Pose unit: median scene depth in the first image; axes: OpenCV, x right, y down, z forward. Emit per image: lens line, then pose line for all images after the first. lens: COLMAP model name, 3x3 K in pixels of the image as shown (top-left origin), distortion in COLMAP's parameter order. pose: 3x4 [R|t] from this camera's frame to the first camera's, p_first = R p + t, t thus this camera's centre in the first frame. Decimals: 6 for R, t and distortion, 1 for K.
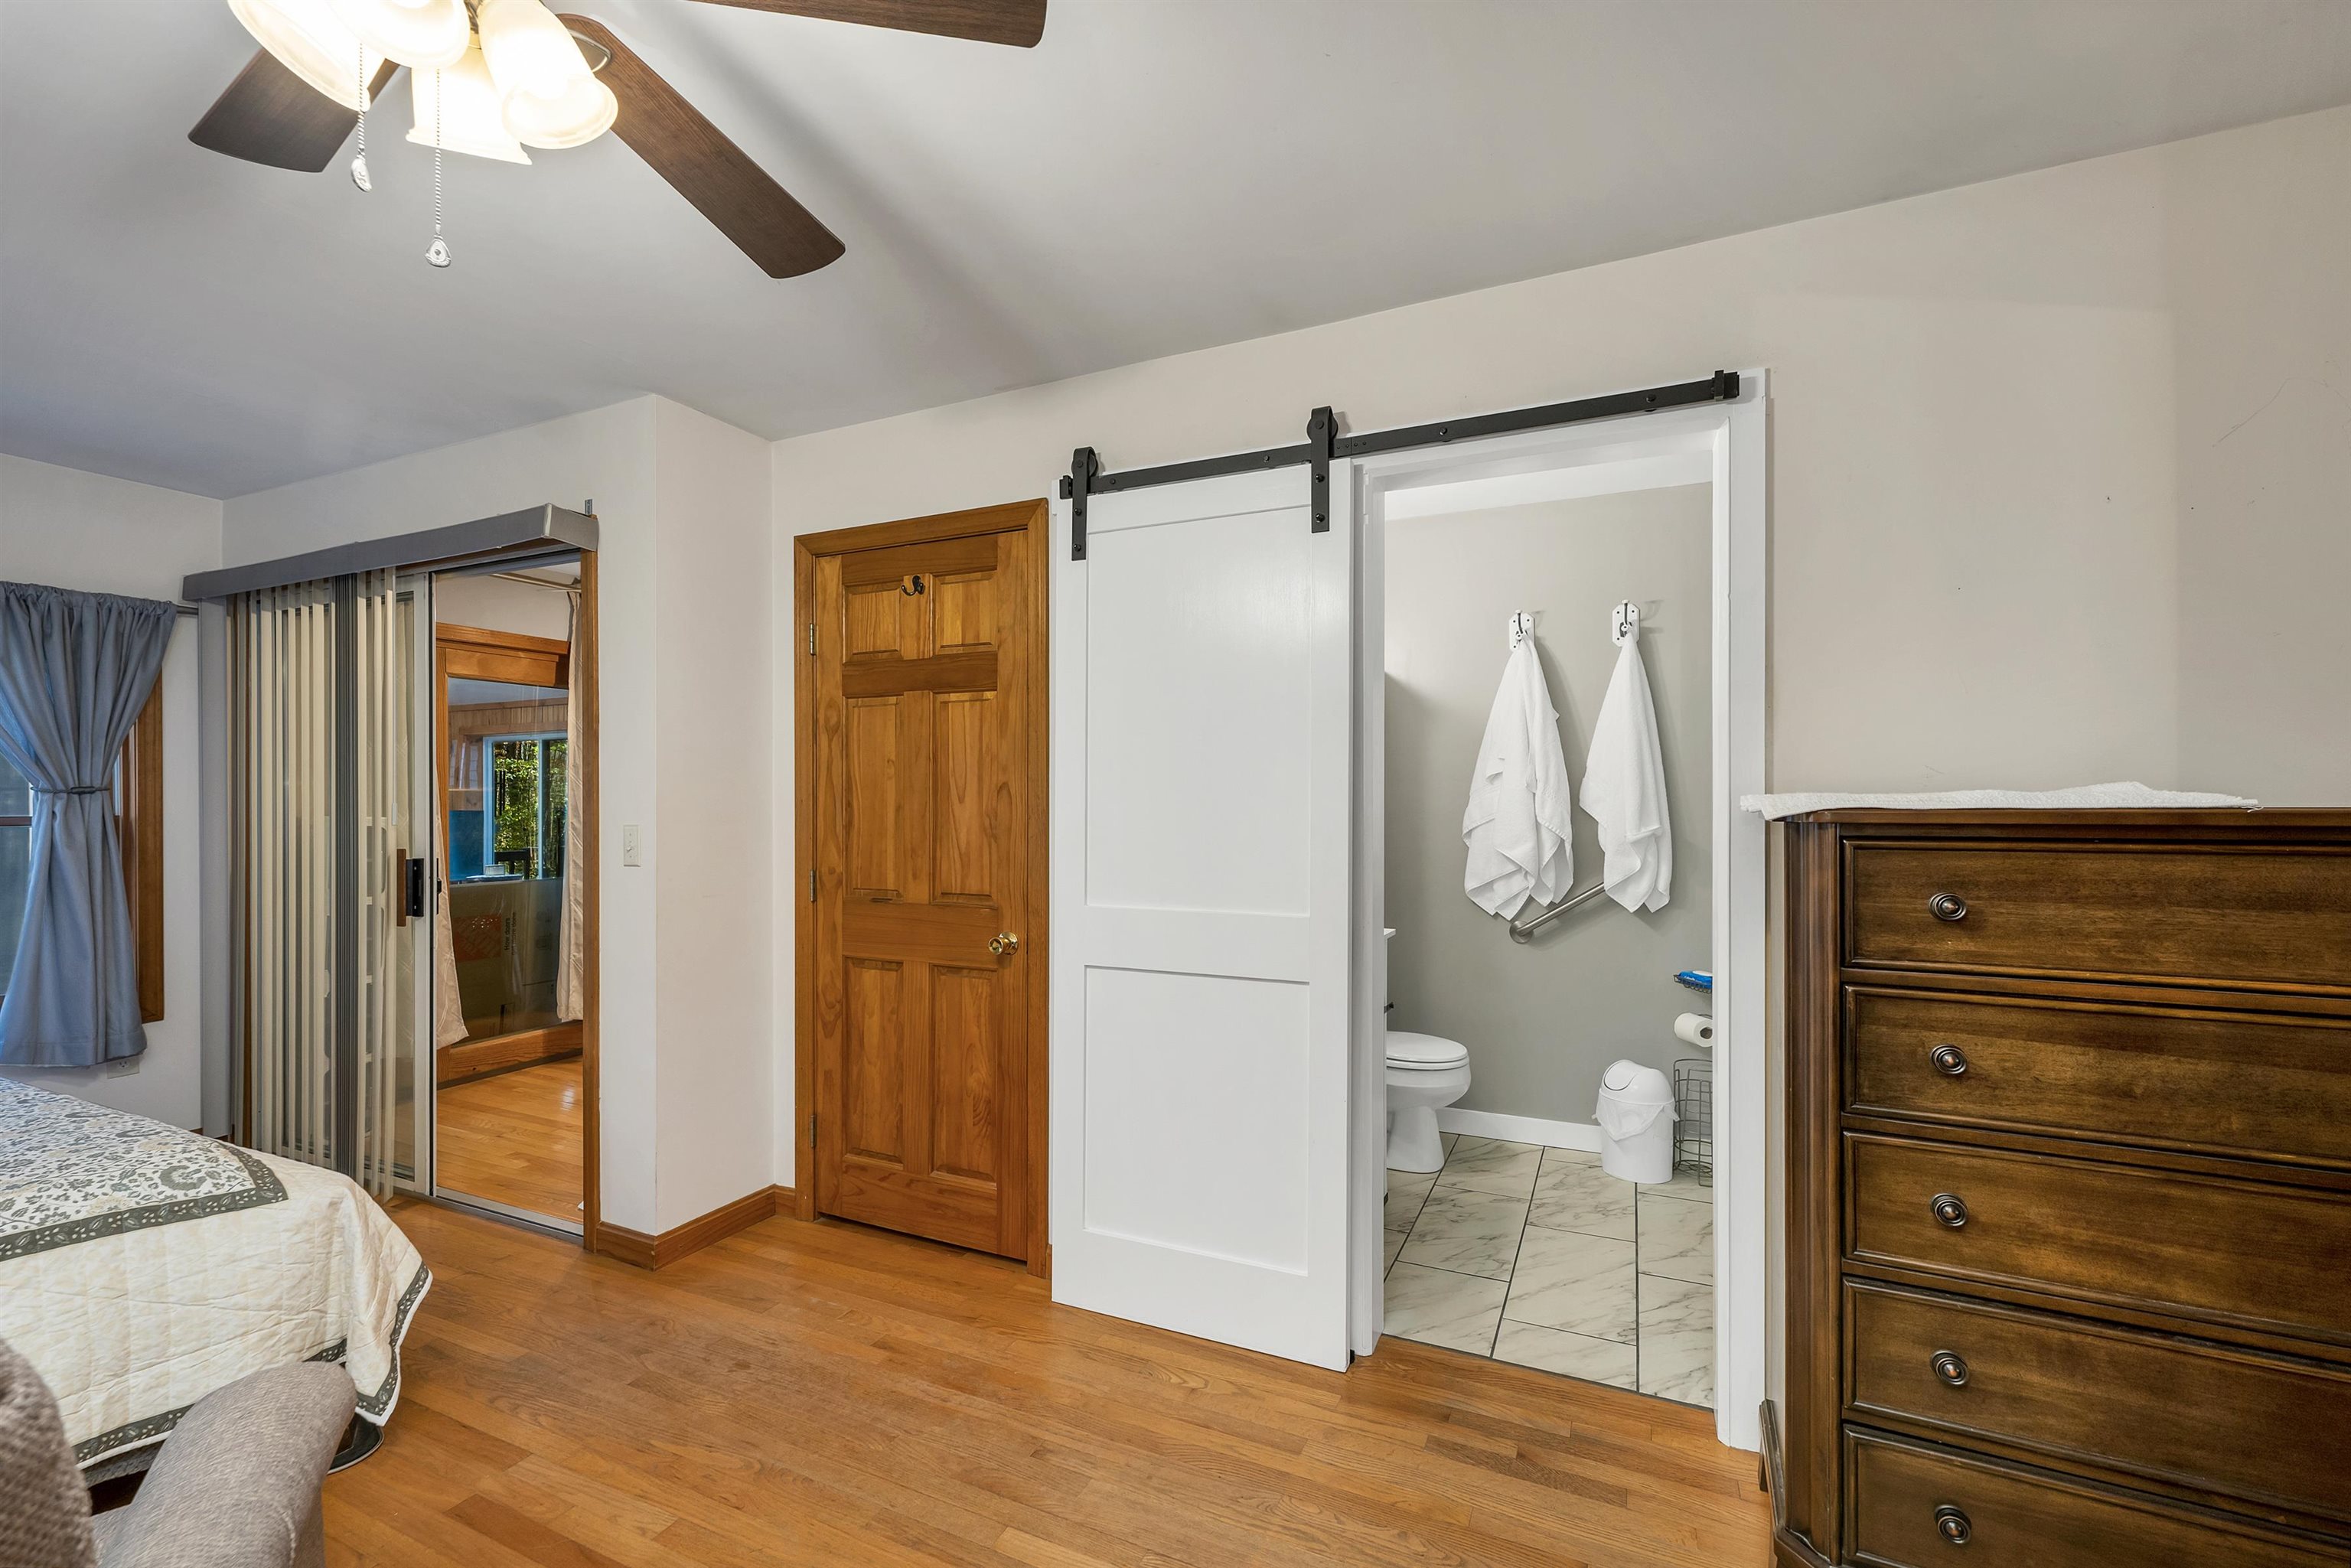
lens RADIAL K [[988.4, 0, 1176.2], [0, 988.4, 805.5], [0, 0, 1]] dist [0.001783, 0.000136]
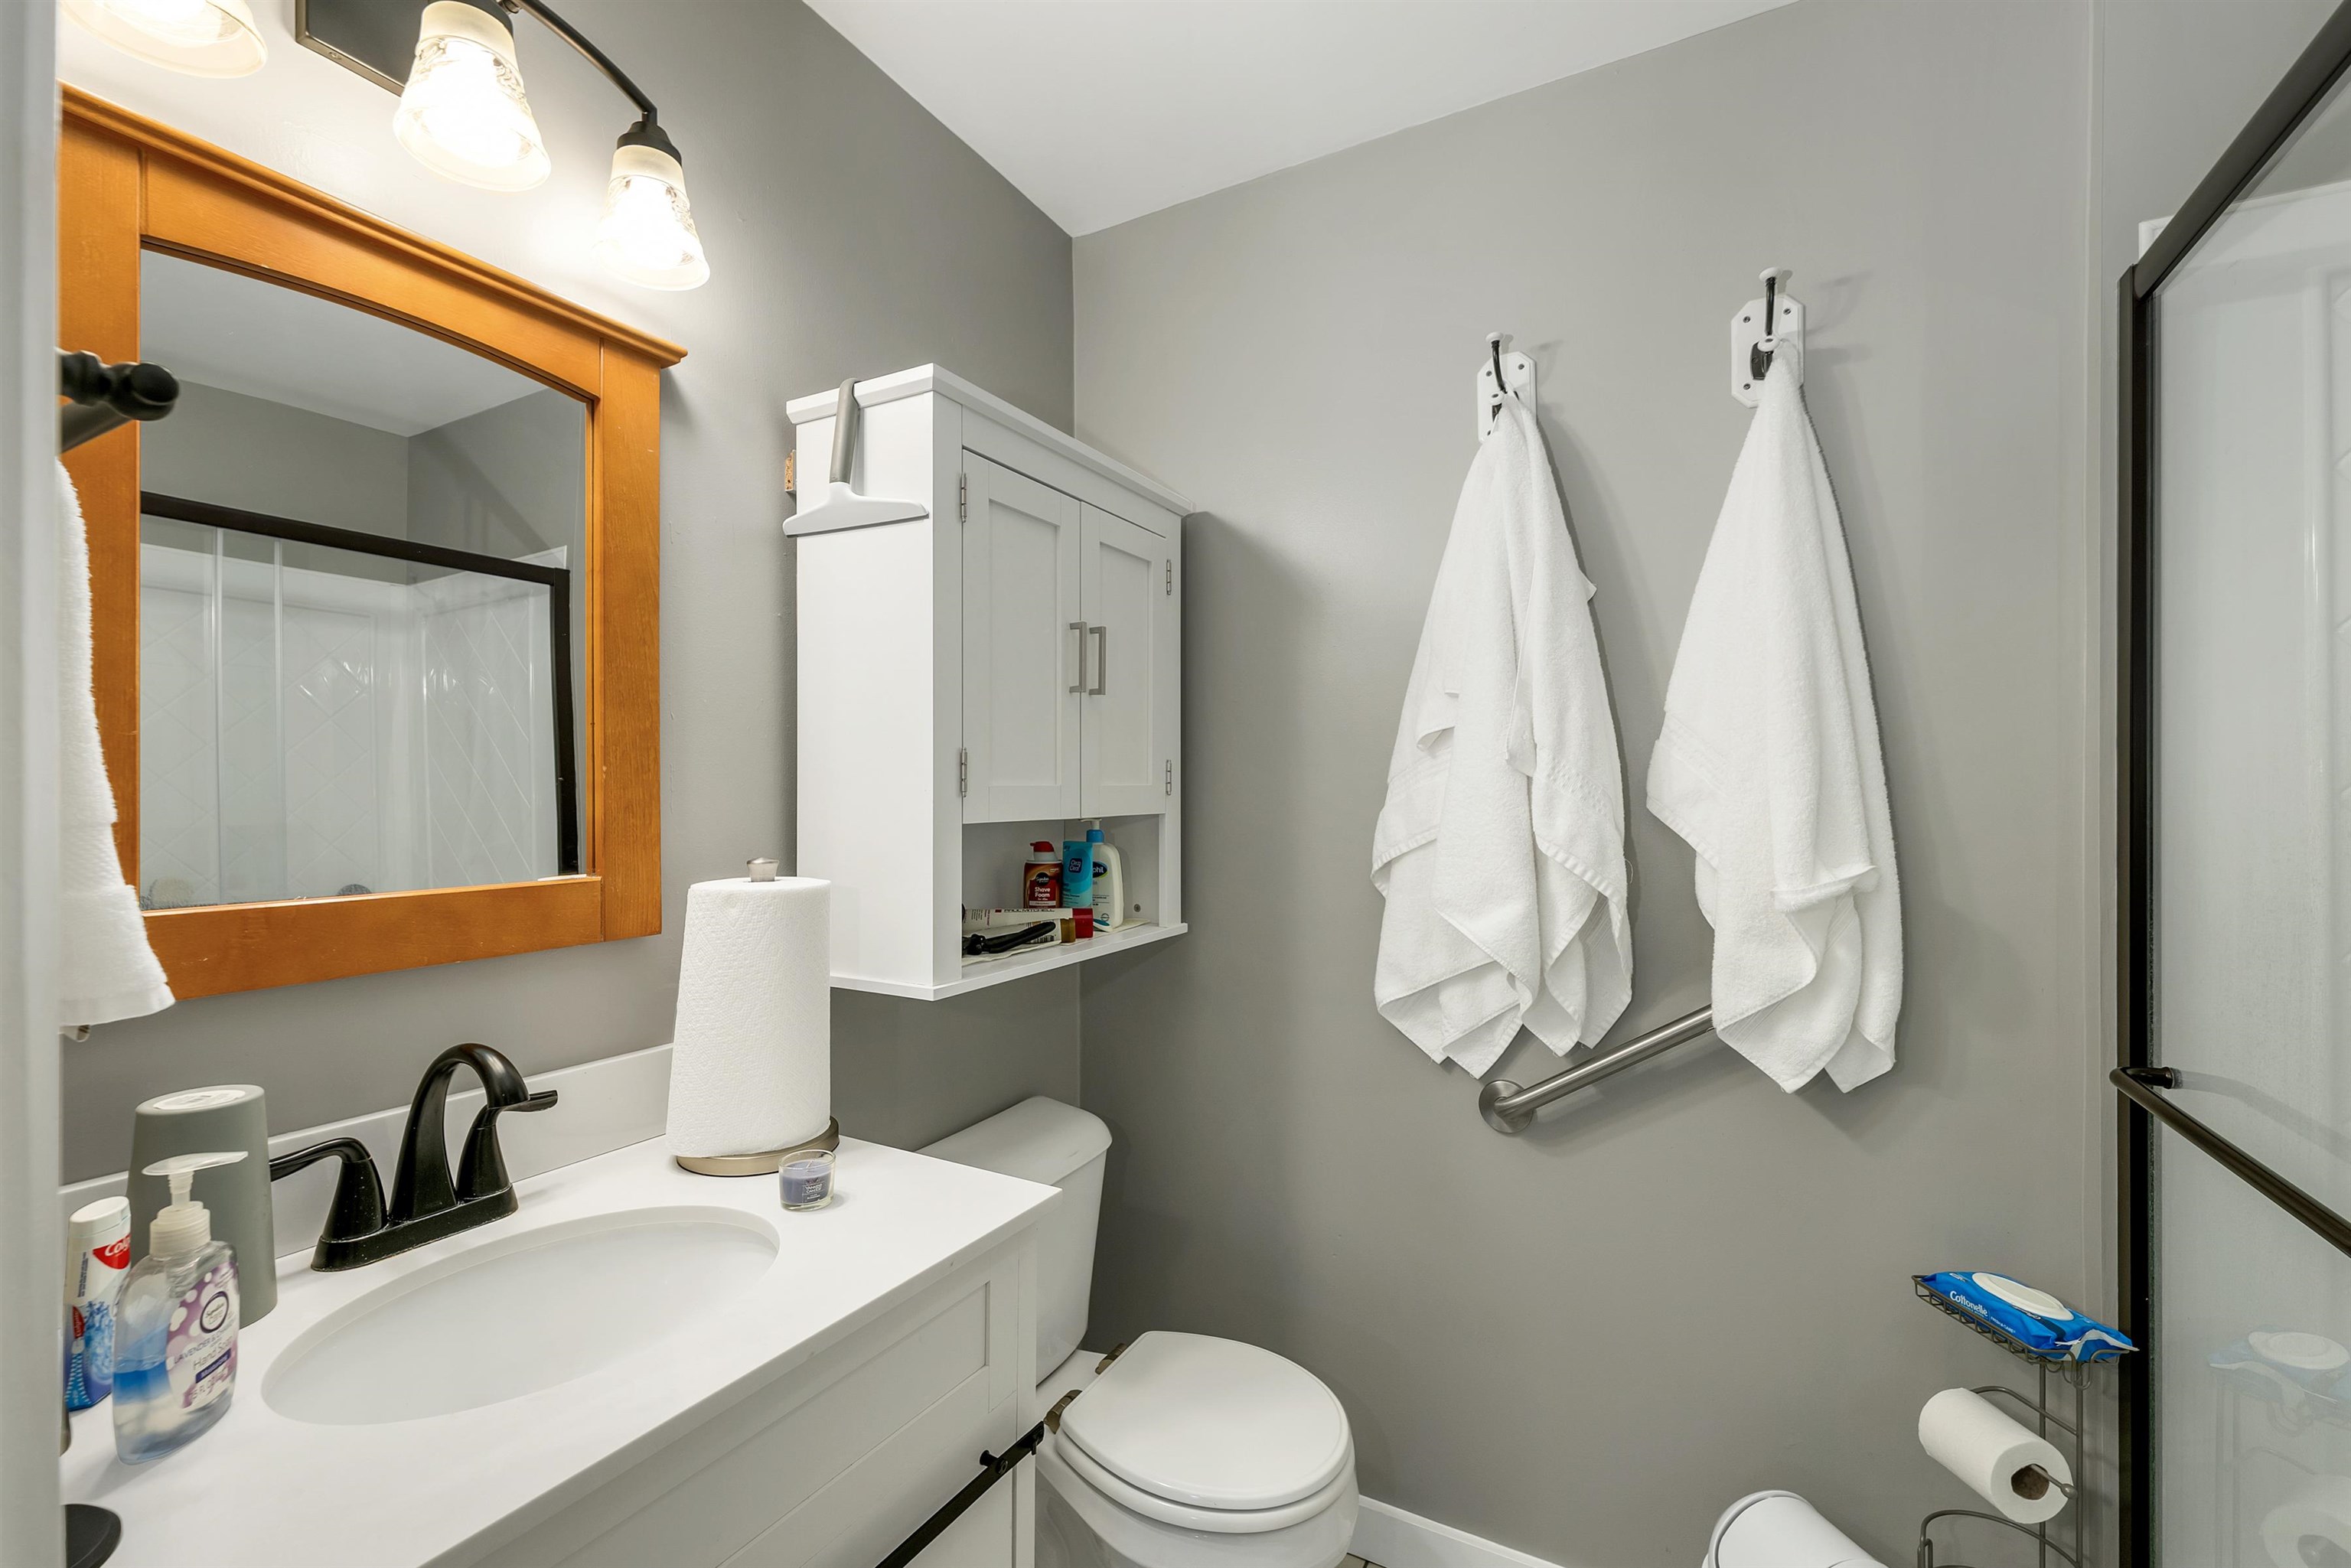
lens RADIAL K [[988.4, 0, 1173.8], [0, 988.4, 784.6], [0, 0, 1]] dist [0.001783, 0.000136]
pose [[0.997101, 0.002529, -0.076048, 0.249656], [-0.003509, 0.999912, -0.012758, -0.004013], [0.076009, 0.012988, 0.997023, 0.592108]]
